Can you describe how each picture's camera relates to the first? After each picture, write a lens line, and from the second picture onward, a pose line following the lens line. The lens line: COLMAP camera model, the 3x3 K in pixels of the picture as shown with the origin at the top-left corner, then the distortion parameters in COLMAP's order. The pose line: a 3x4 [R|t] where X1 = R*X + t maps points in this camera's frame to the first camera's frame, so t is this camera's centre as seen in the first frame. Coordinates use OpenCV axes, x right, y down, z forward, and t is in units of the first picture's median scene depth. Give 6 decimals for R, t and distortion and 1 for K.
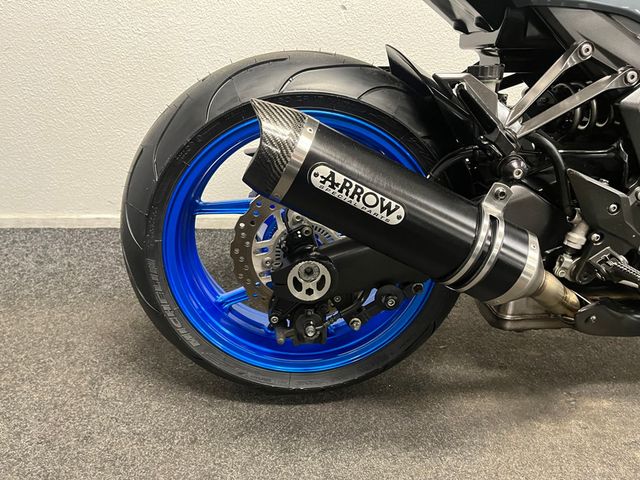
lens RADIAL K [[492.0, 0, 317.2], [0, 492.0, 238.9], [0, 0, 1]] dist [0.077209, -0.109250]
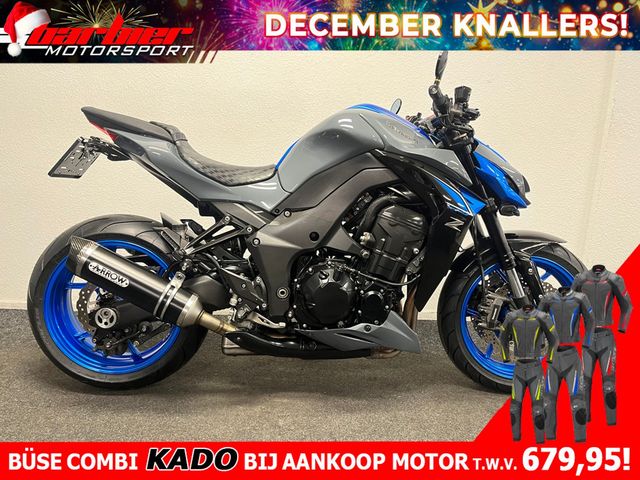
lens RADIAL K [[492.0, 0, 317.2], [0, 492.0, 238.9], [0, 0, 1]] dist [0.077209, -0.109250]
pose [[0.999274, 0.016836, -0.034164, 0.959755], [-0.024621, 0.969918, -0.242185, 0.251047], [0.029059, 0.242851, 0.969628, -1.132514]]
